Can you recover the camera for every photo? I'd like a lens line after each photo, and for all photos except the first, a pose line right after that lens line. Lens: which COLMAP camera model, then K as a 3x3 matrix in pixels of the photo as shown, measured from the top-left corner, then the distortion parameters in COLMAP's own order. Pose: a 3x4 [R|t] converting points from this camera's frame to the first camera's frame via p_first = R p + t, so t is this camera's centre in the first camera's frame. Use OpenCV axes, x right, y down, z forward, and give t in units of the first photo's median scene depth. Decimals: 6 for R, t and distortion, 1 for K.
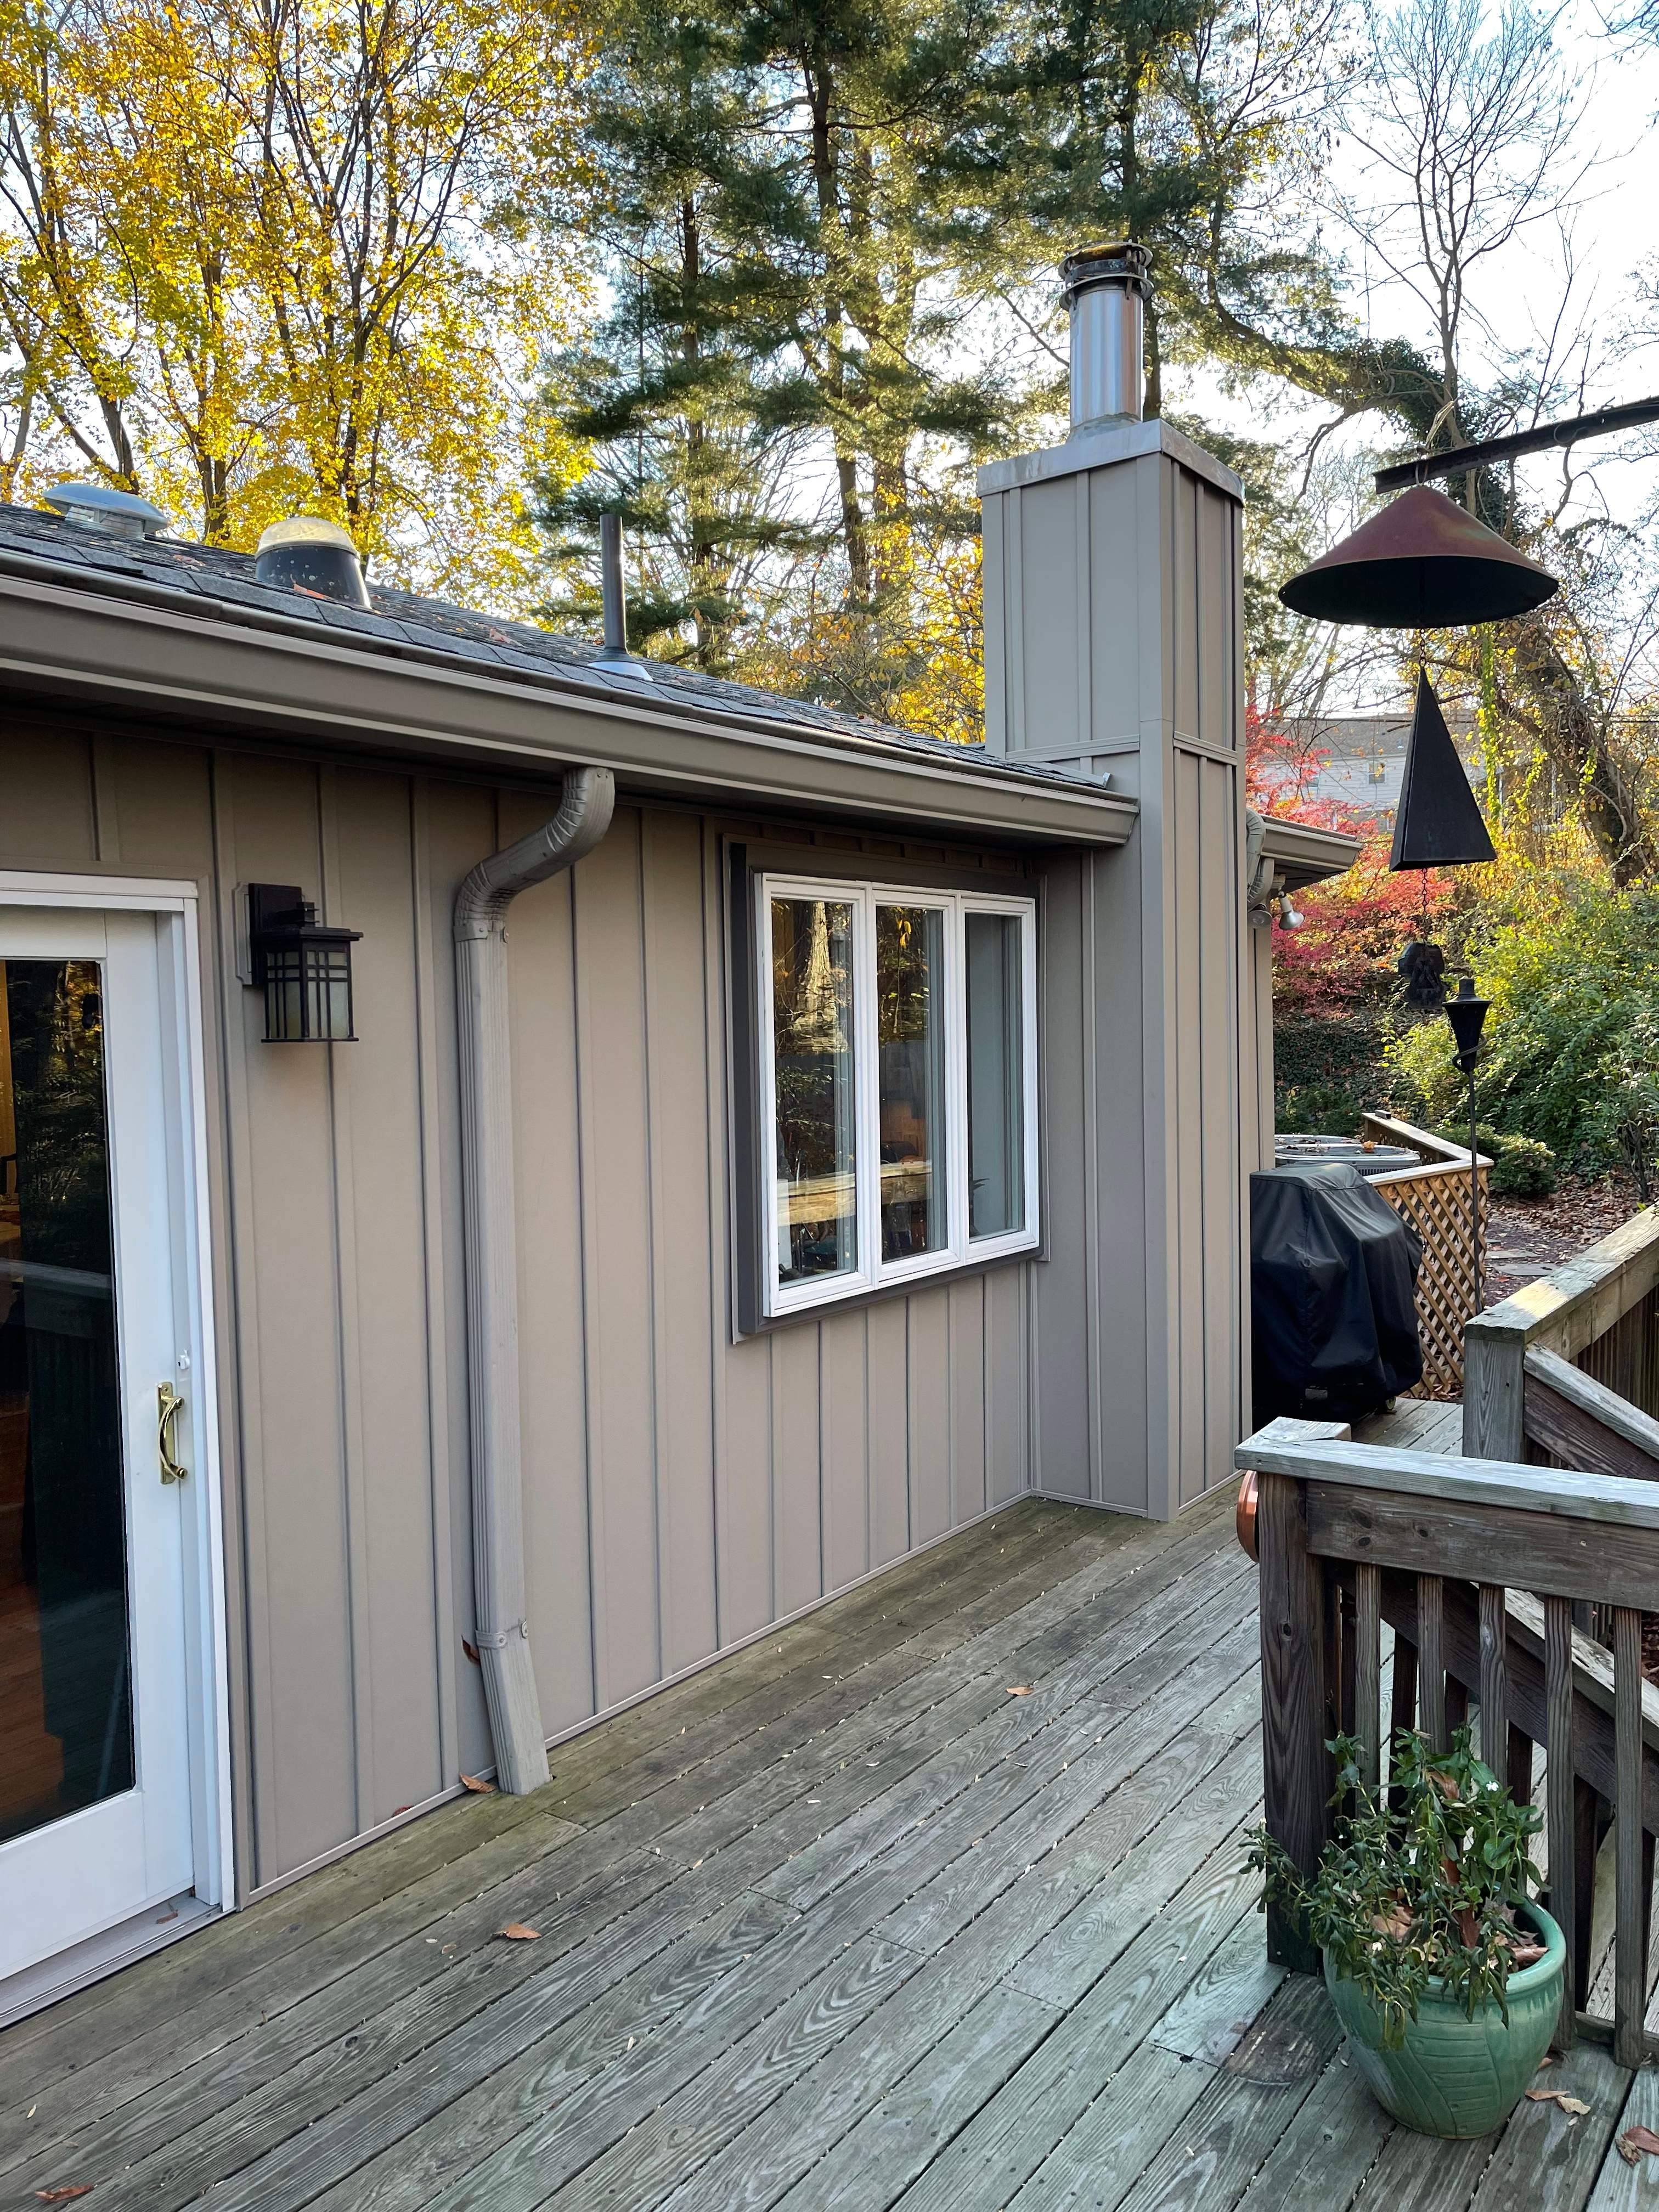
lens RADIAL K [[1663.1, 0, 809.0], [0, 1663.1, 1127.3], [0, 0, 1]] dist [0.046990, -0.060519]
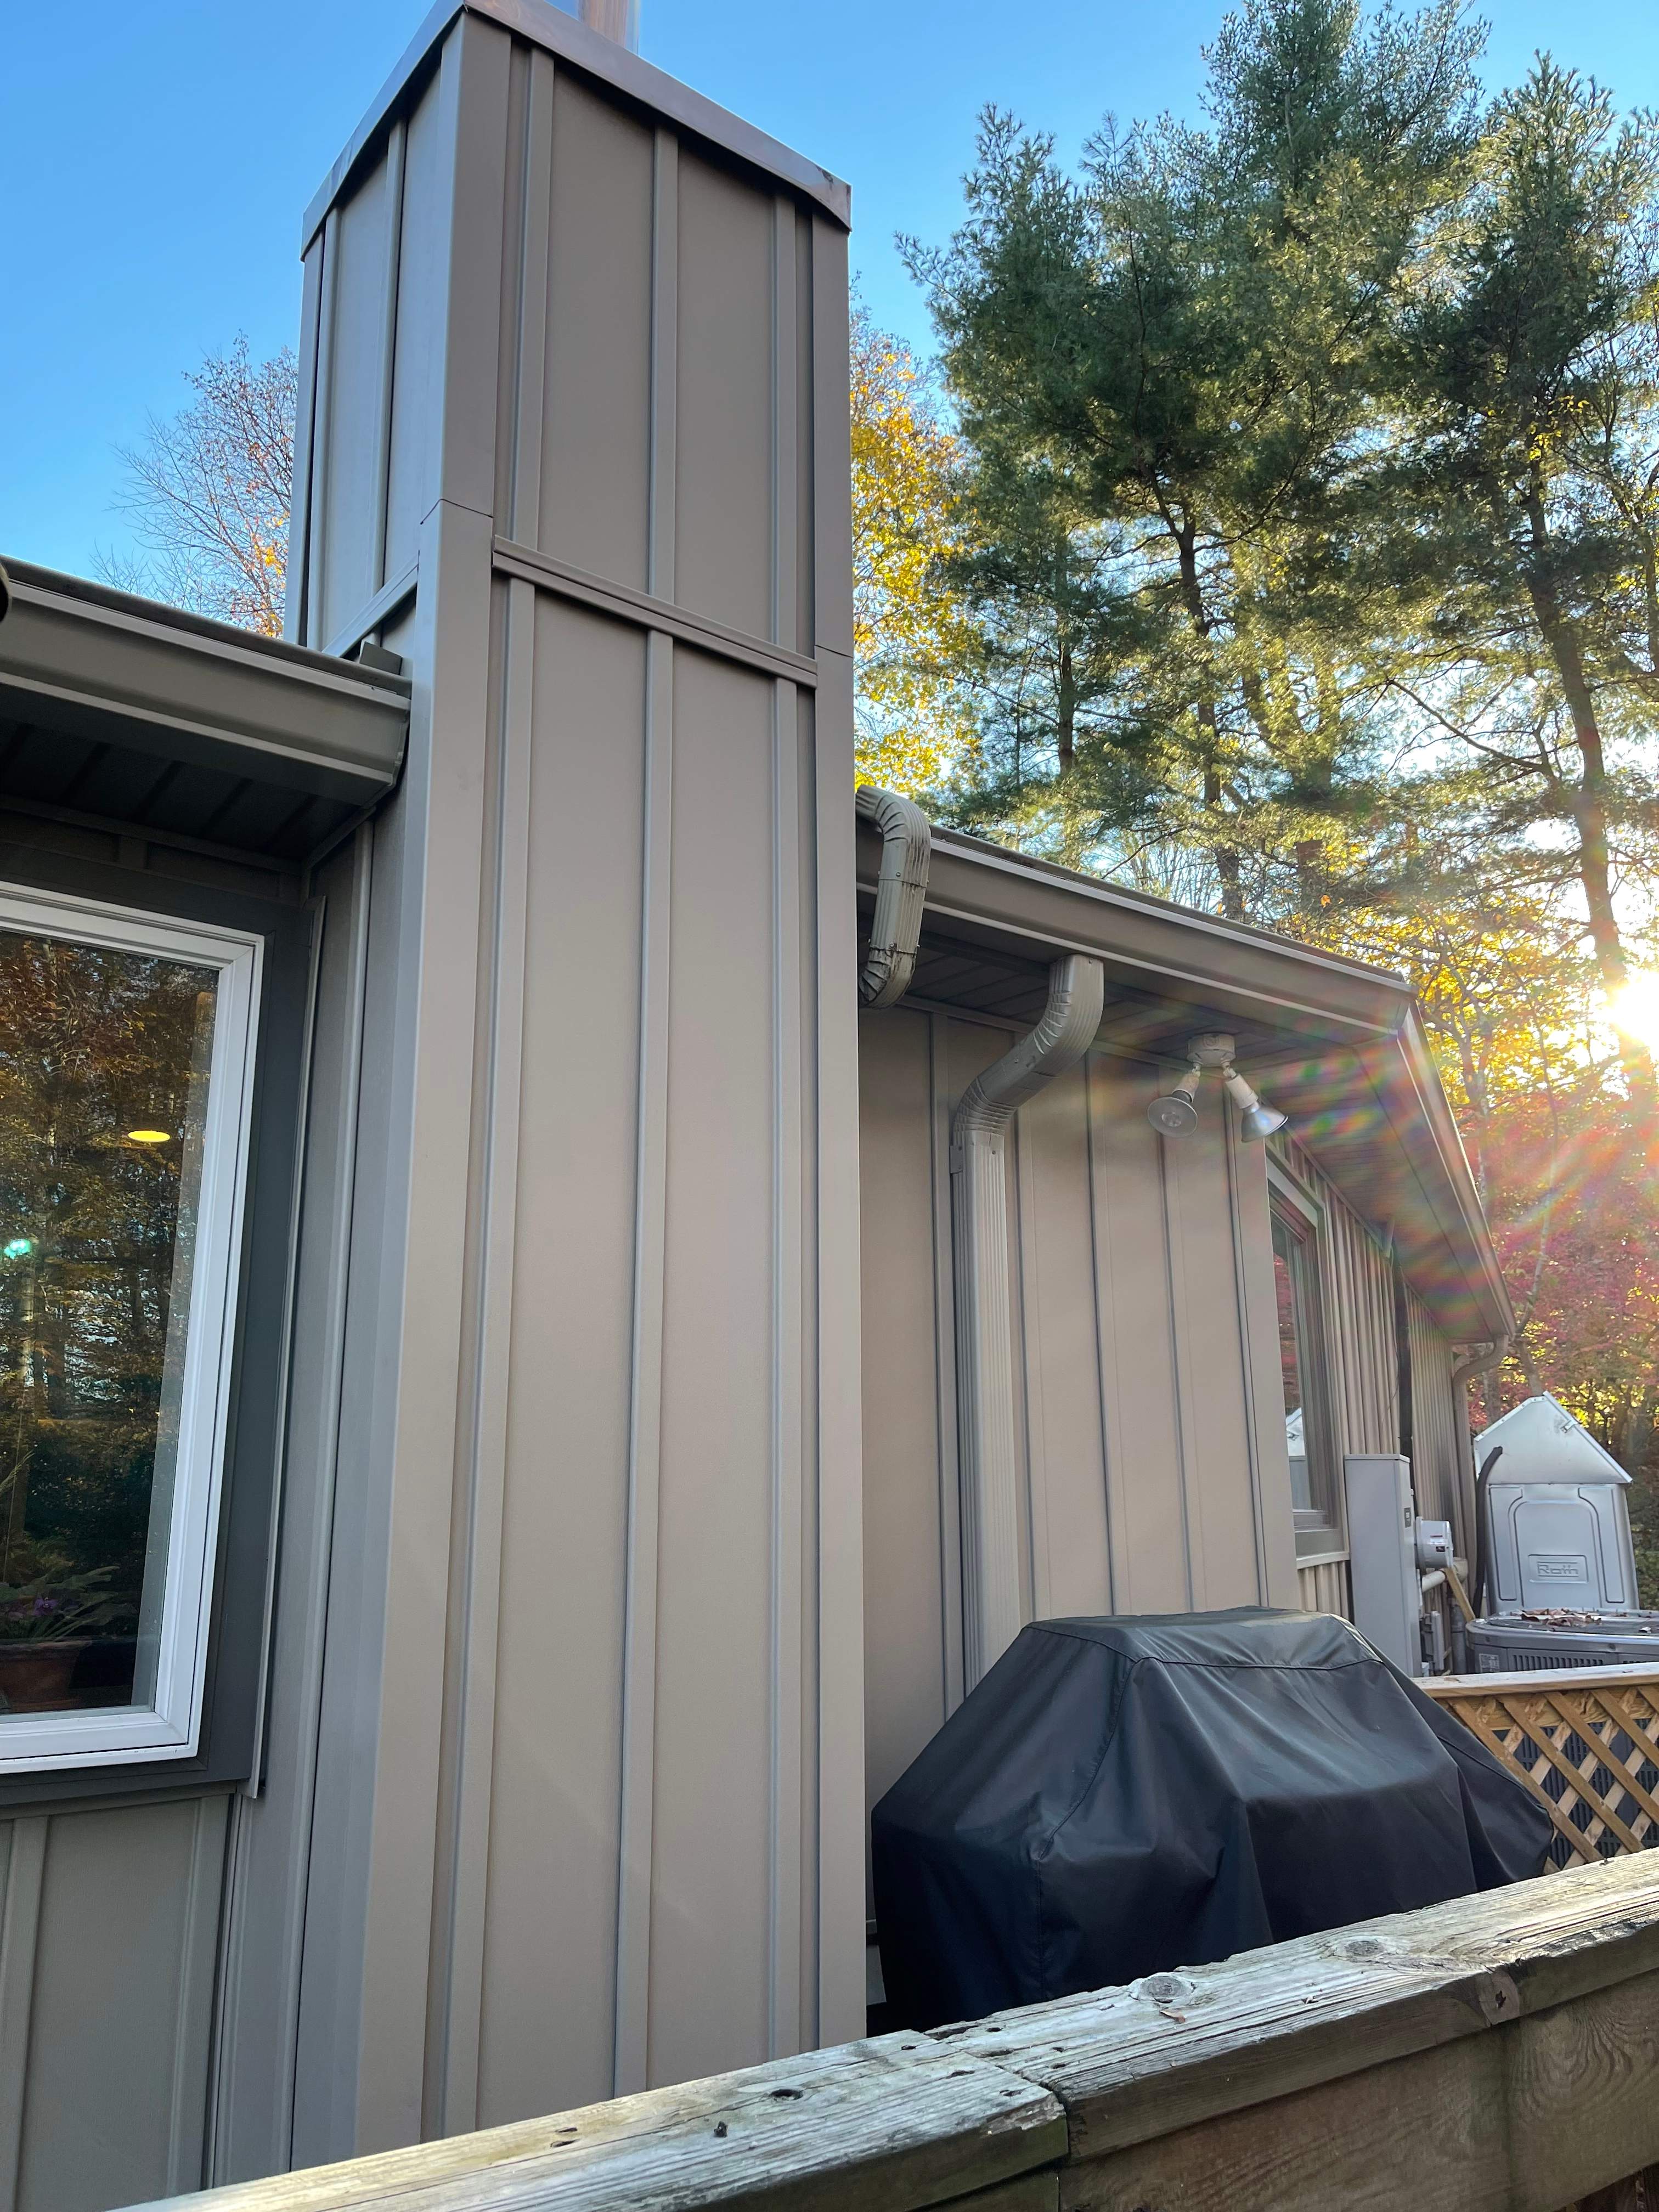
lens RADIAL K [[1663.1, 0, 843.1], [0, 1663.1, 1120.4], [0, 0, 1]] dist [0.046990, -0.060519]
pose [[0.952804, -0.051171, -0.299242, 0.433119], [-0.037683, 0.958134, -0.283828, 0.035517], [0.301237, 0.281709, 0.910986, 0.666359]]
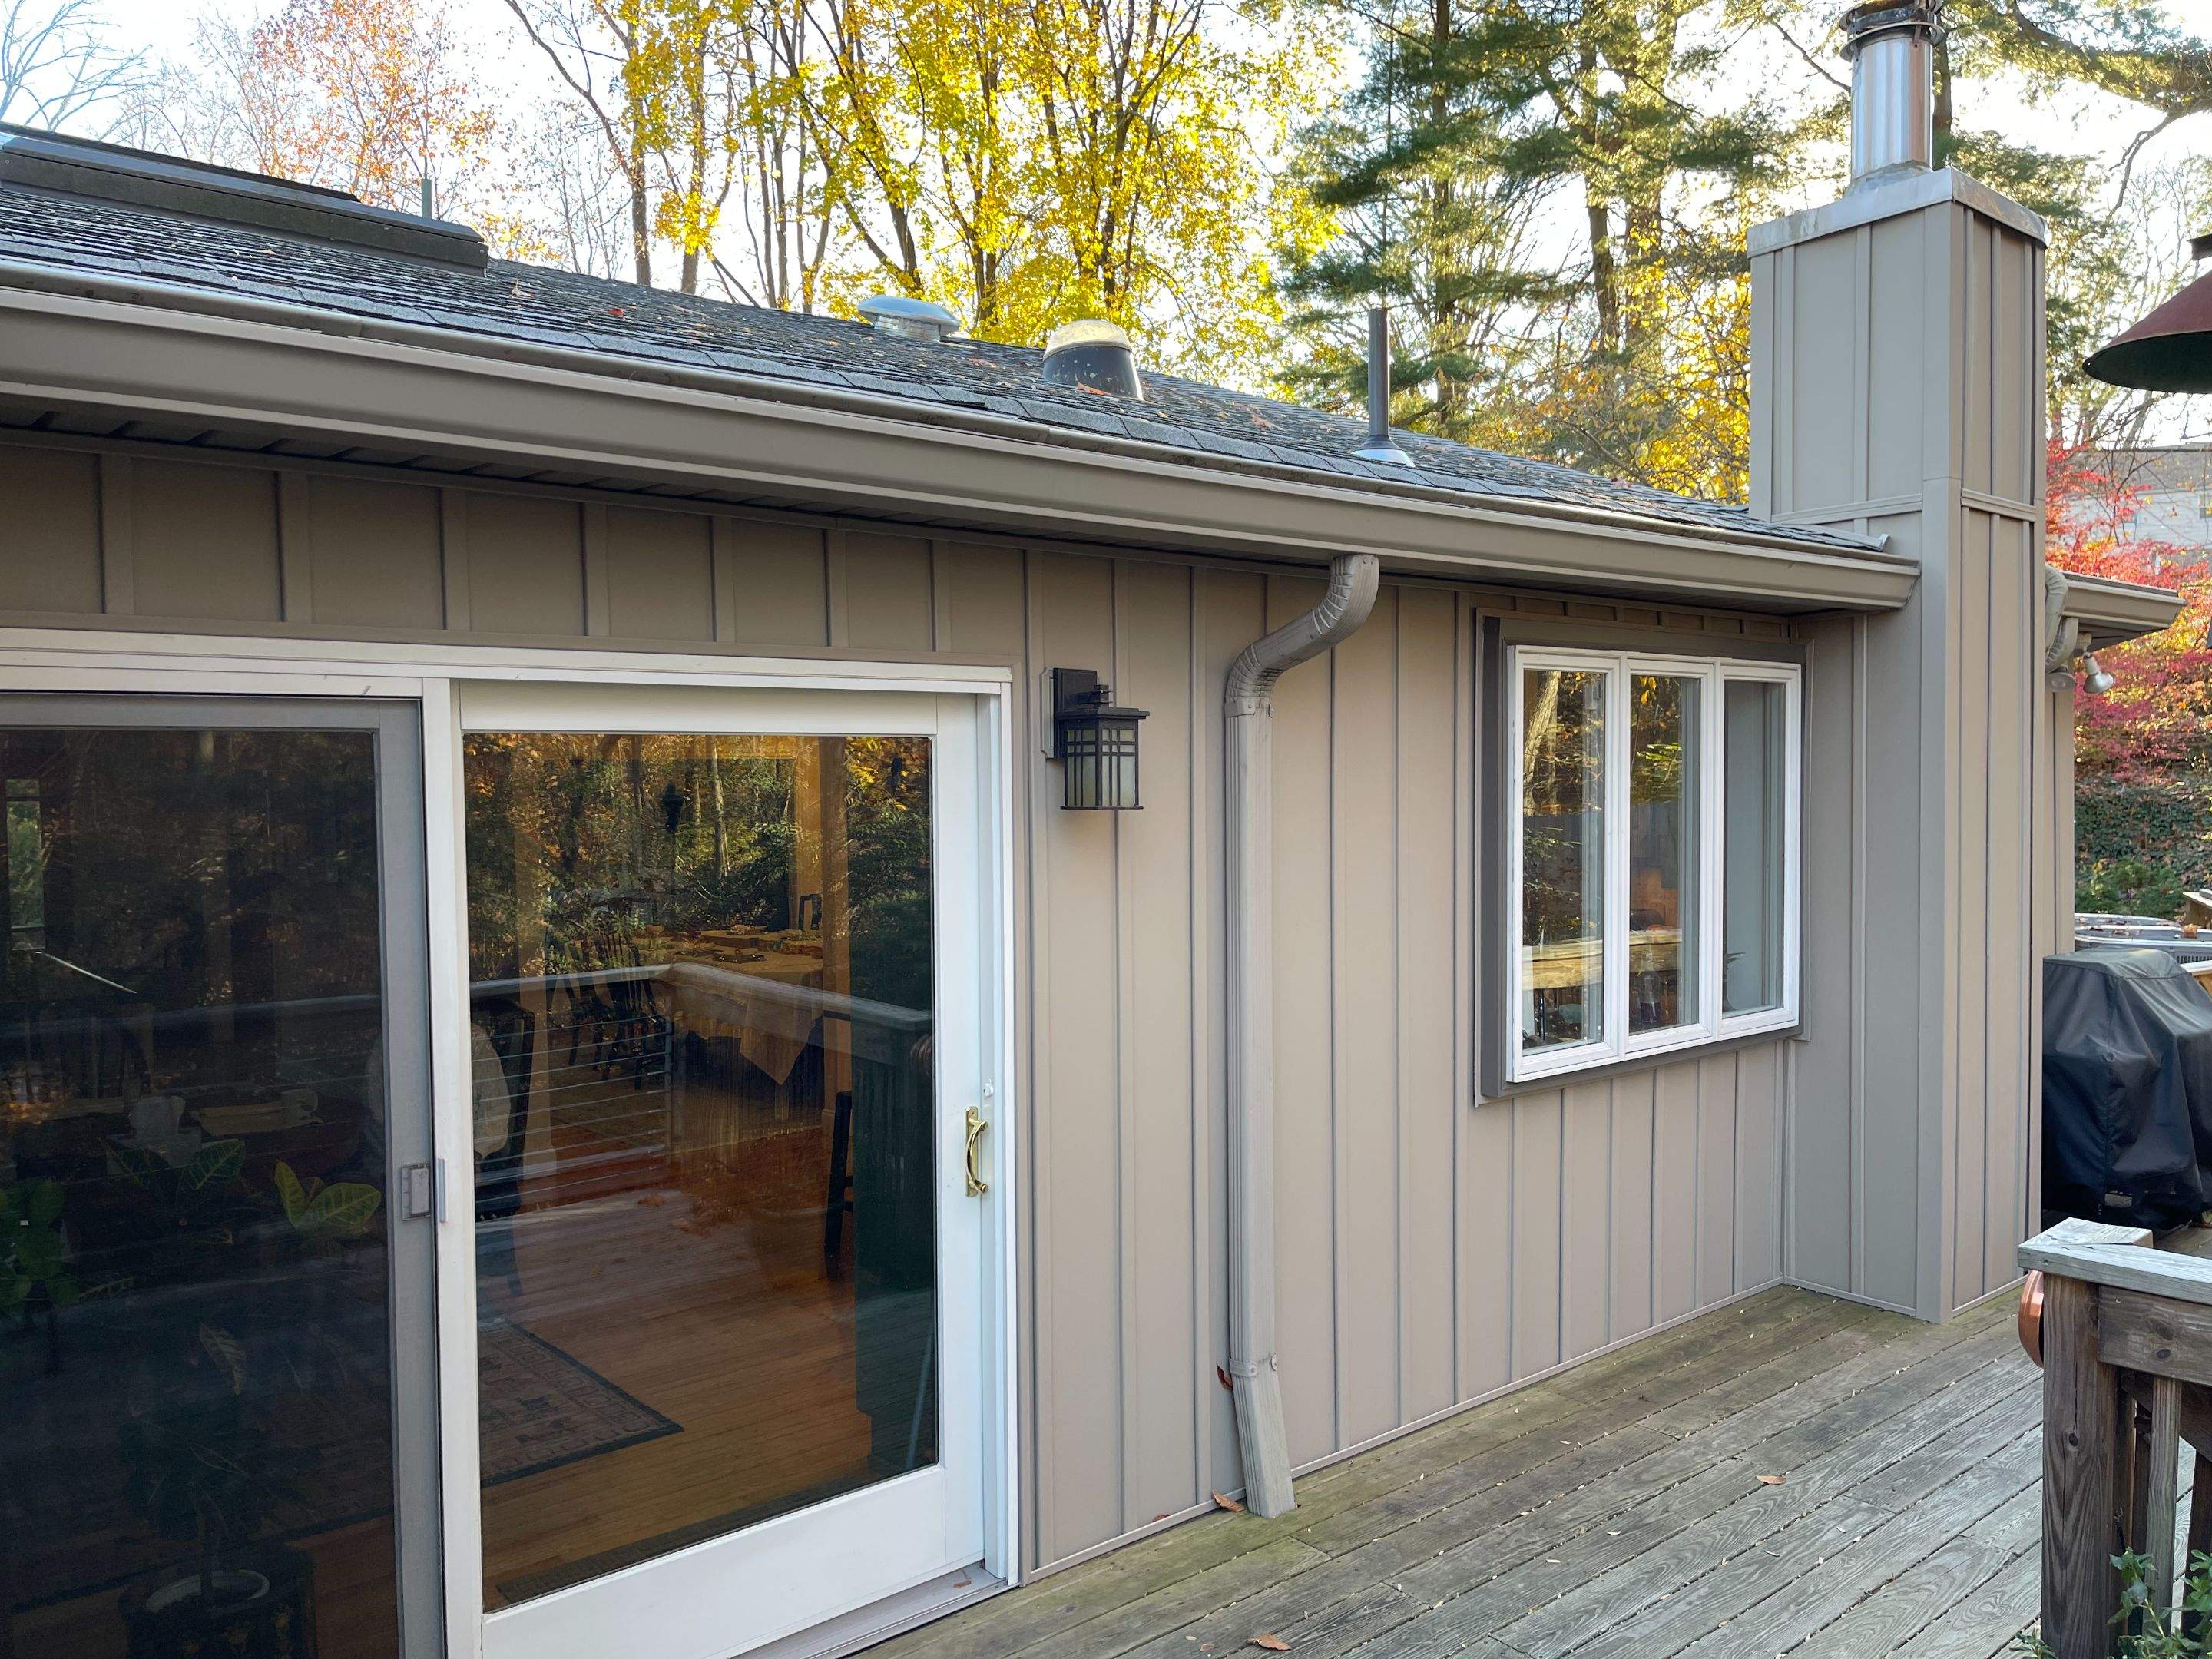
lens RADIAL K [[1660.6, 0, 1107.2], [0, 1660.6, 844.1], [0, 0, 1]] dist [0.055433, -0.073056]
pose [[0.968096, 0.022953, -0.249528, -0.009627], [-0.028215, 0.999448, -0.017534, -0.004711], [0.248988, 0.024015, 0.968209, -0.040021]]
